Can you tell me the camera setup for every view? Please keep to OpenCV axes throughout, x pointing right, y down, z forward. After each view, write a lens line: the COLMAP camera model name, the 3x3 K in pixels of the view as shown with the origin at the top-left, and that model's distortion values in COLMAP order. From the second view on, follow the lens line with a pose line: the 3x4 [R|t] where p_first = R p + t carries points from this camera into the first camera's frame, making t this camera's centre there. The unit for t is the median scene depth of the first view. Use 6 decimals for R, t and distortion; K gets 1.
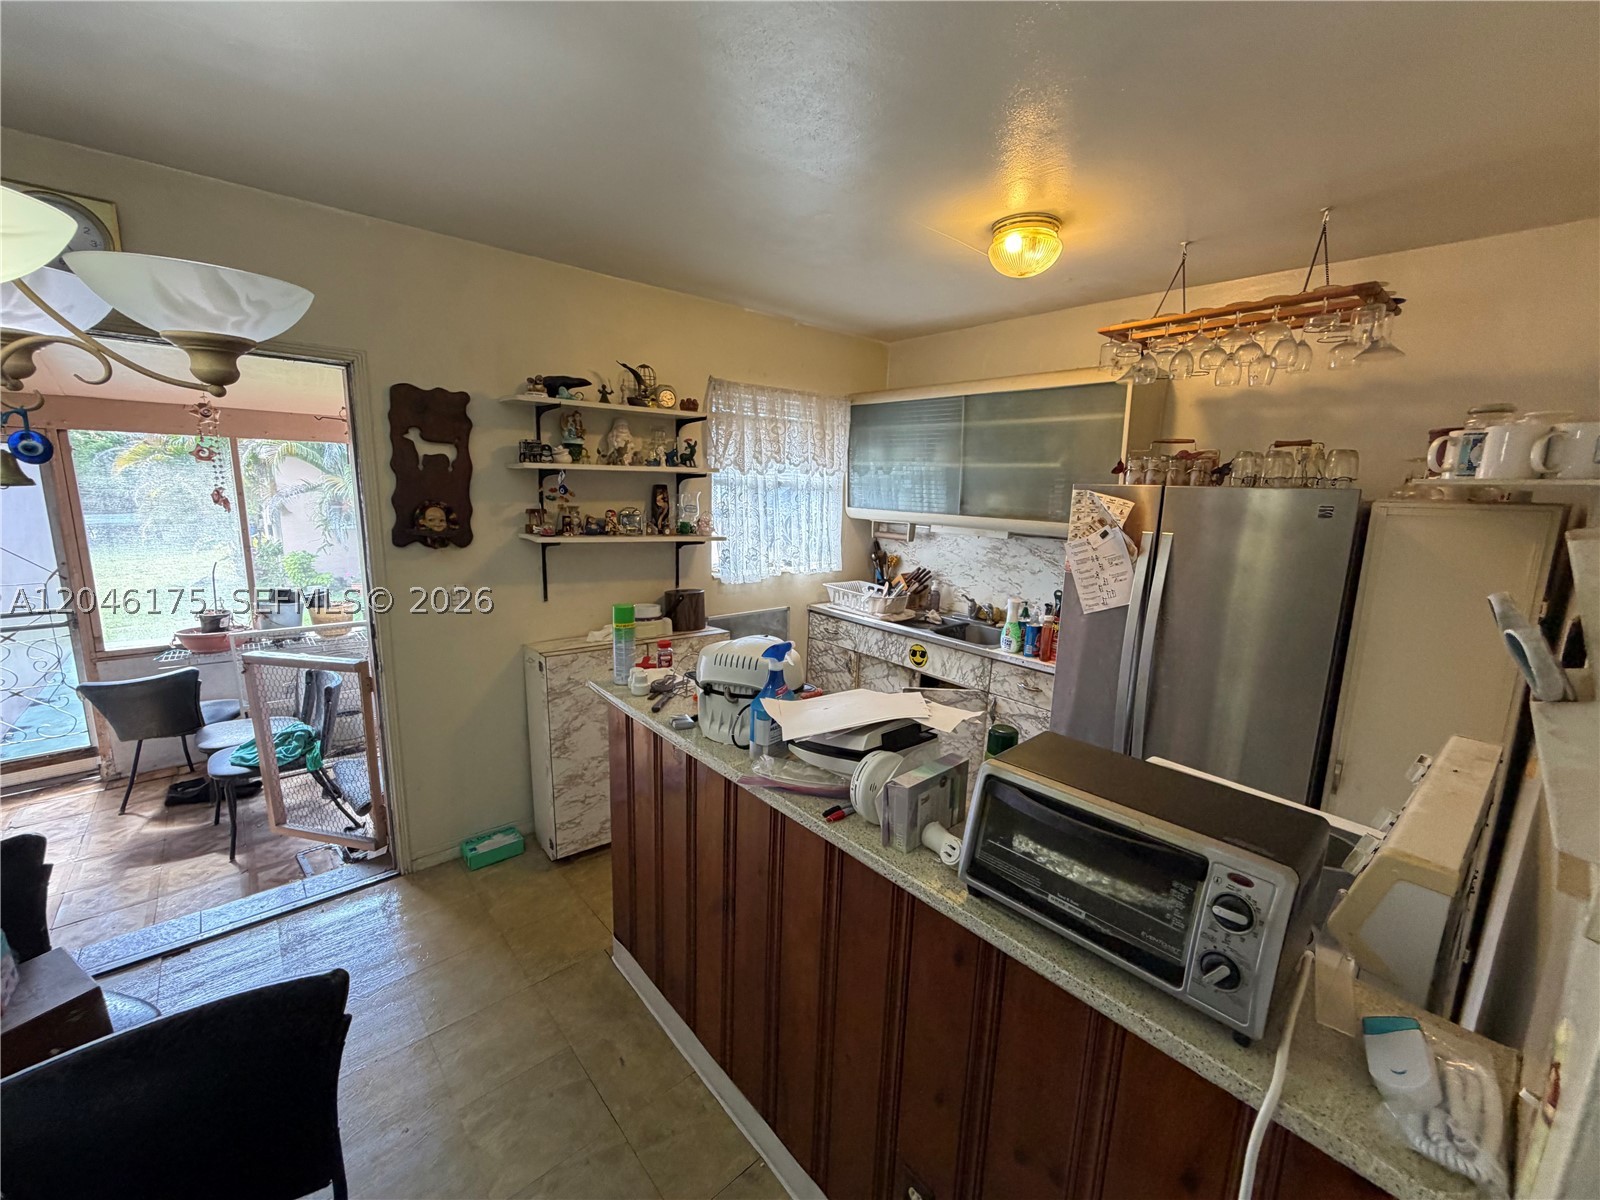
lens RADIAL K [[640.3, 0, 800.0], [0, 640.3, 600.0], [0, 0, 1]] dist [0.002437, -0.001464]
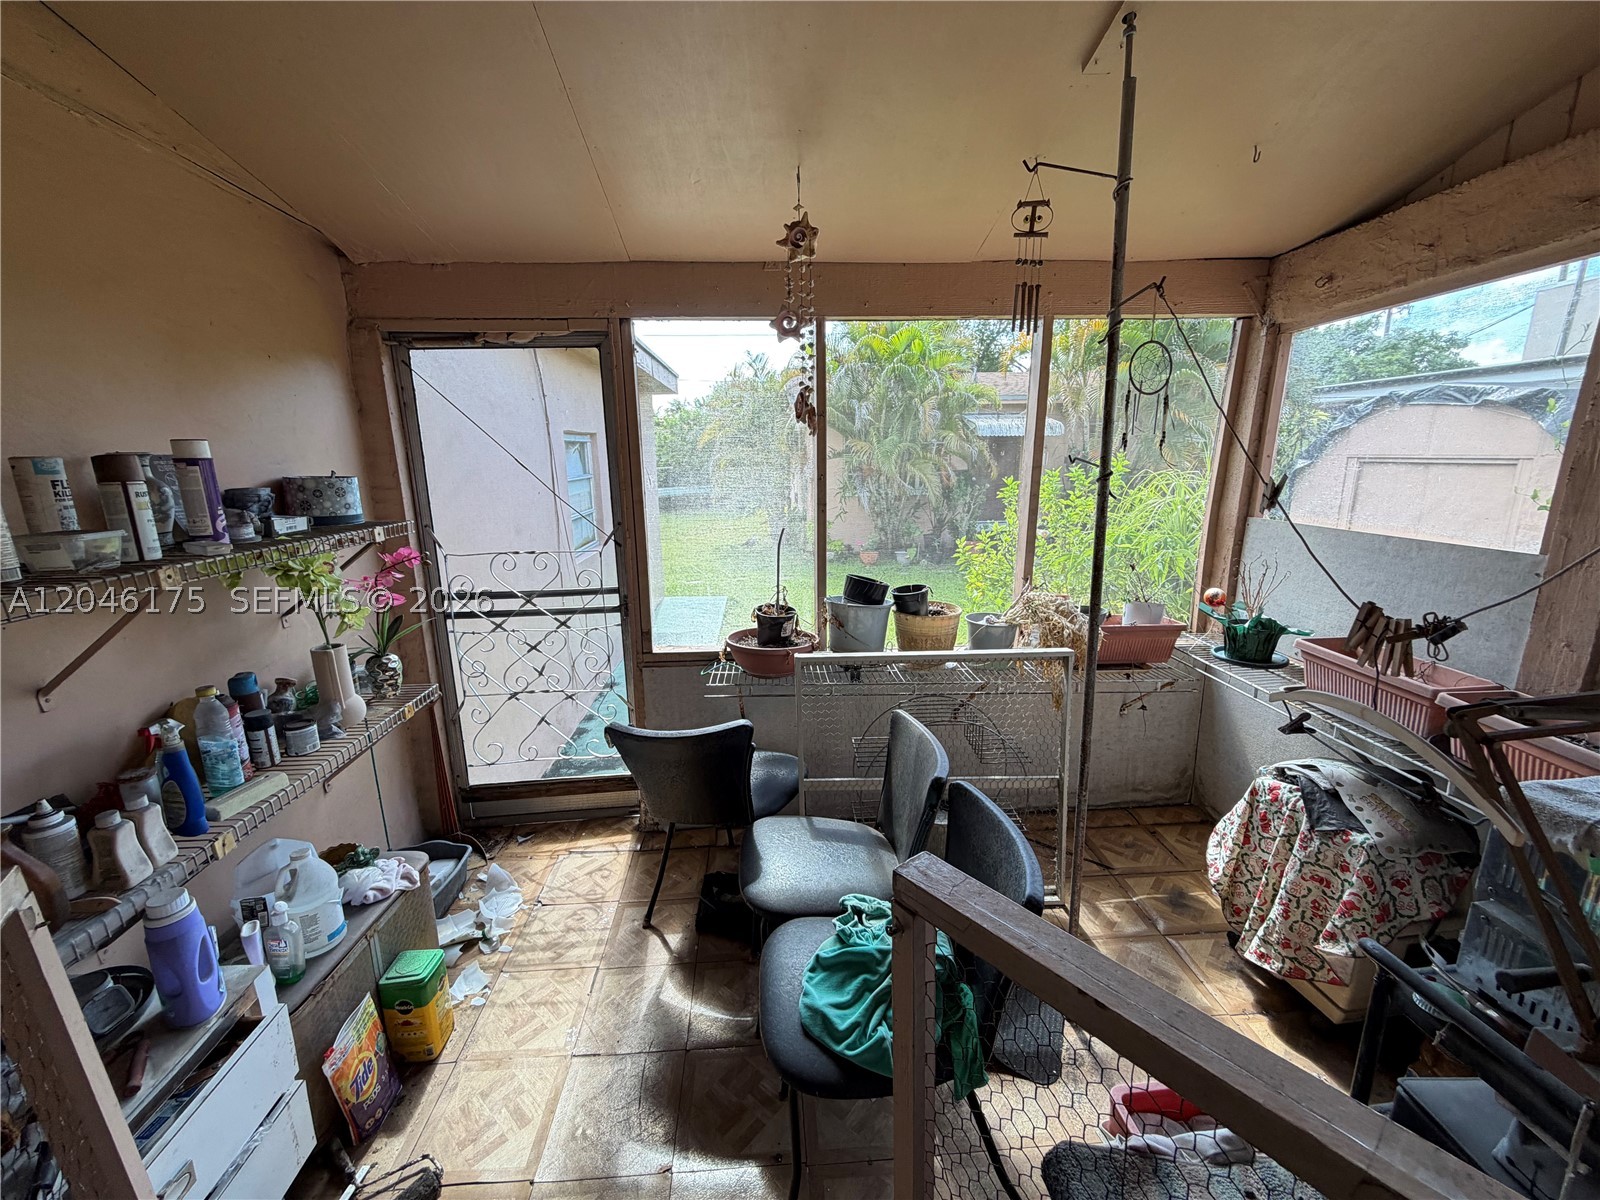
lens RADIAL K [[640.3, 0, 800.0], [0, 640.3, 600.0], [0, 0, 1]] dist [0.002437, -0.001464]
pose [[0.785193, 0.101895, -0.610811, -0.553206], [-0.077610, 0.994785, 0.066182, -0.035223], [0.614369, -0.004560, 0.789006, 0.562609]]
